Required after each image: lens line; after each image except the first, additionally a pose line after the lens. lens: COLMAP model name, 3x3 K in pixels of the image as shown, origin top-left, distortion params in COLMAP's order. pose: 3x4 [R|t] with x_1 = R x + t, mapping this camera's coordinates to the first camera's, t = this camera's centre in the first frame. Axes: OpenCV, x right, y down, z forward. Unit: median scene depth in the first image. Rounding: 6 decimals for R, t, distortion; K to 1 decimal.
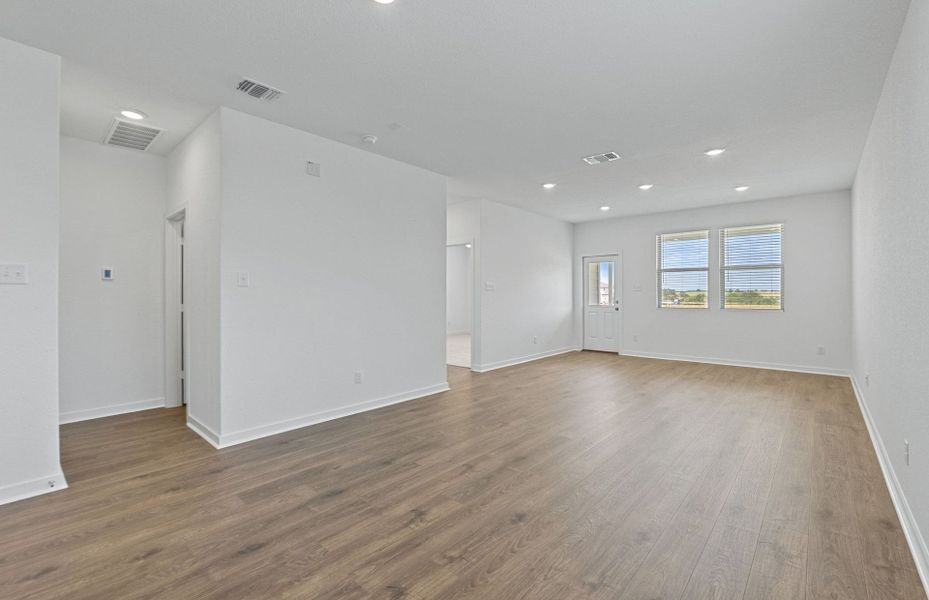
lens RADIAL K [[390.6, 0, 465.7], [0, 390.6, 296.0], [0, 0, 1]] dist [0.003361, -0.002395]
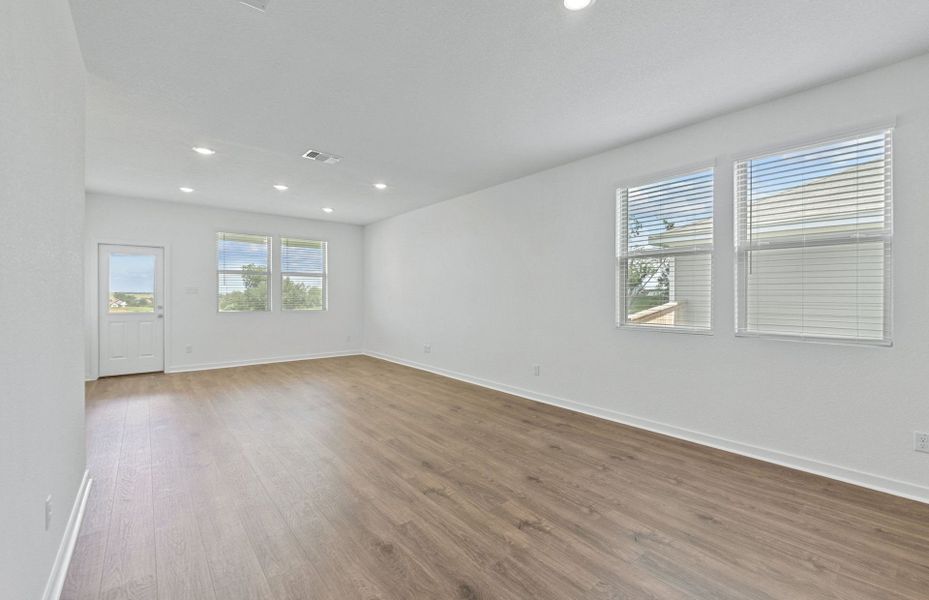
lens RADIAL K [[416.4, 0, 442.4], [0, 416.4, 299.0], [0, 0, 1]] dist [-0.000272, -0.000032]
pose [[0.160190, -0.002425, 0.987083, -0.933012], [0.000924, 0.999997, 0.002307, -0.006139], [-0.987086, 0.000542, 0.160192, 0.824154]]
